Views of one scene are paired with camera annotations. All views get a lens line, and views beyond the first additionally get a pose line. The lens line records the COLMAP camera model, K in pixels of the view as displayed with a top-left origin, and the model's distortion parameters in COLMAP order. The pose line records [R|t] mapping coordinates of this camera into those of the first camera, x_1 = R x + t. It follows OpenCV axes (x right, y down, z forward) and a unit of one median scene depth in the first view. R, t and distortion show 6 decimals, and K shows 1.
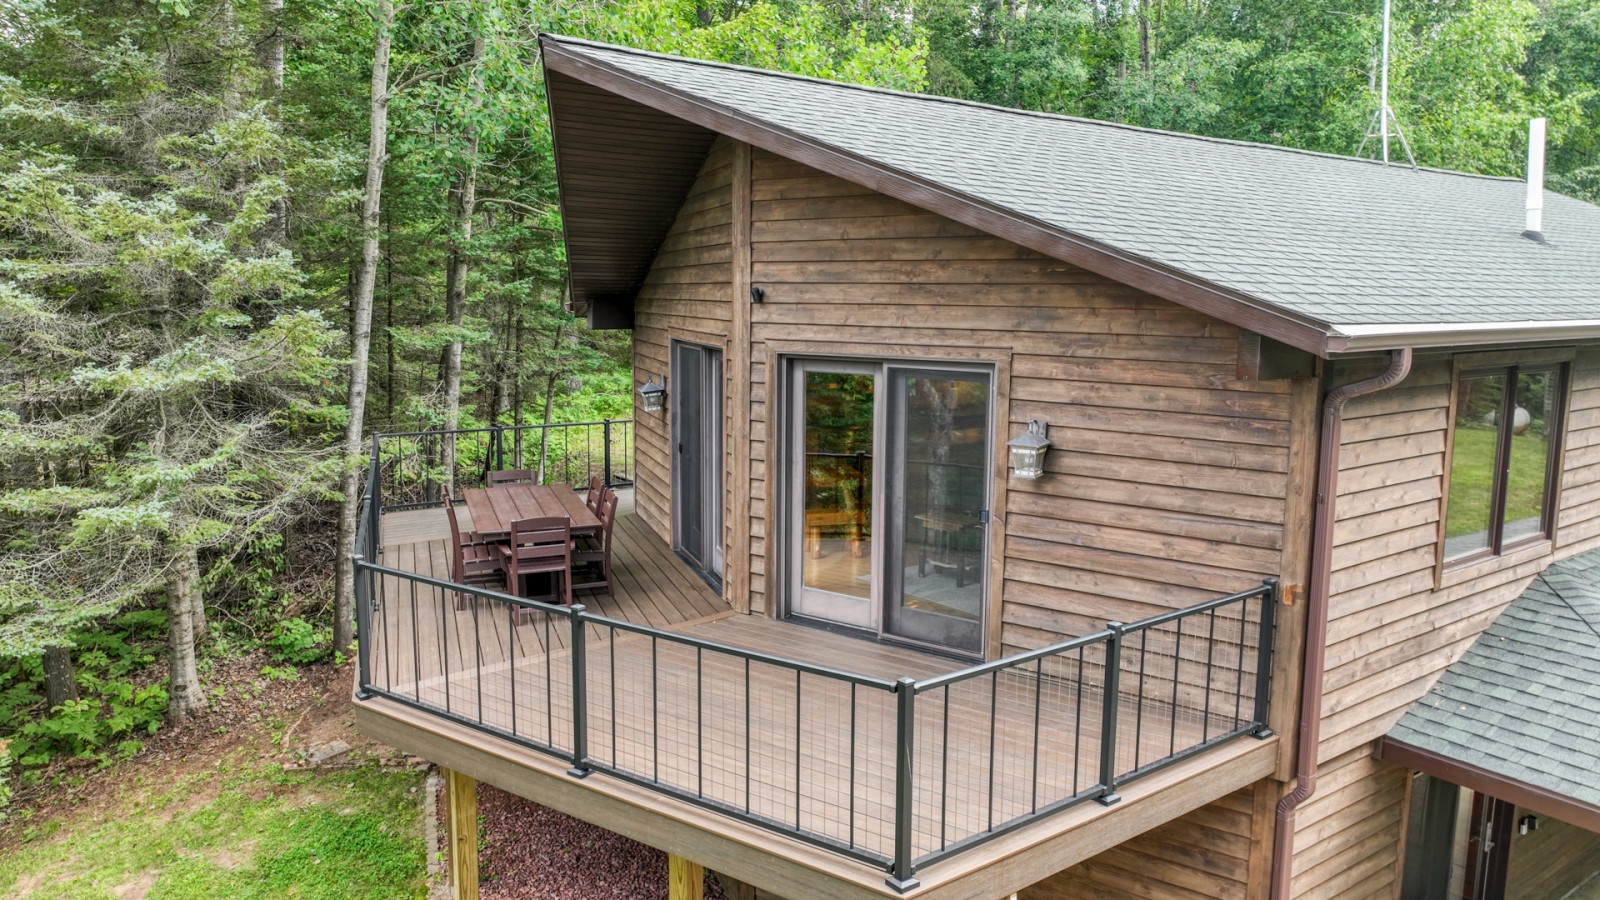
lens RADIAL K [[1128.8, 0, 803.7], [0, 1128.8, 448.5], [0, 0, 1]] dist [0.006665, 0.011225]
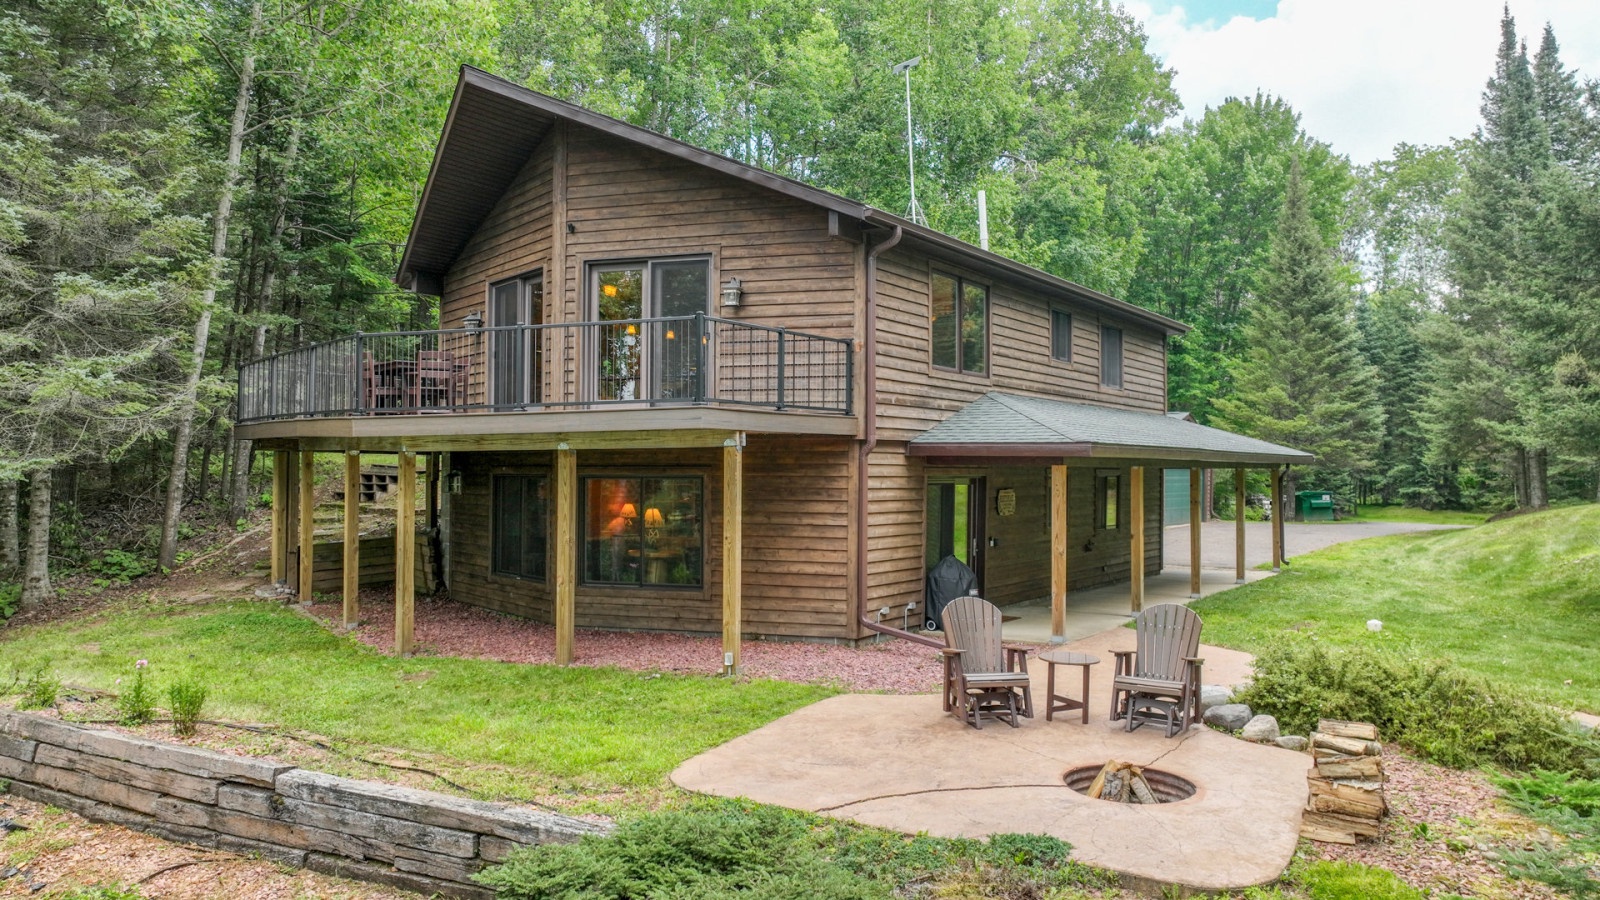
lens RADIAL K [[1128.8, 0, 803.7], [0, 1128.8, 448.5], [0, 0, 1]] dist [0.006665, 0.011225]
pose [[0.946663, 0.001123, 0.322222, -0.297888], [0.048883, 0.987919, -0.147058, 0.538203], [-0.318495, 0.154965, 0.935172, -0.783620]]
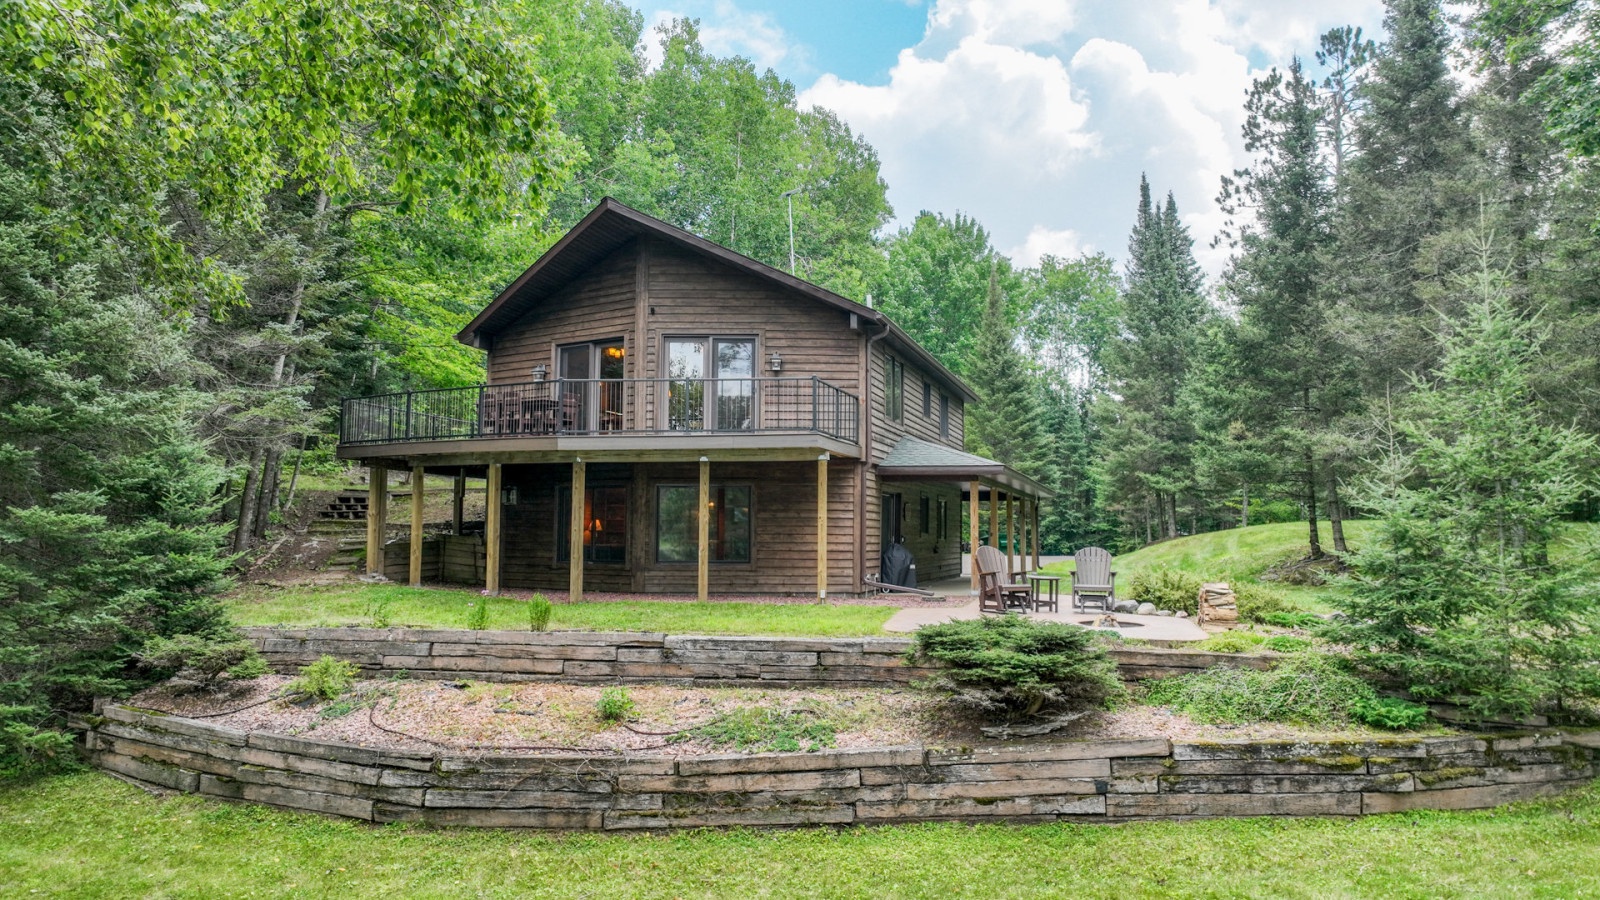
lens RADIAL K [[1128.8, 0, 803.7], [0, 1128.8, 448.5], [0, 0, 1]] dist [0.006665, 0.011225]
pose [[0.803242, 0.040334, 0.594286, -1.397852], [0.085772, 0.979475, -0.182406, 0.724696], [-0.589446, 0.197490, 0.783295, -1.212590]]
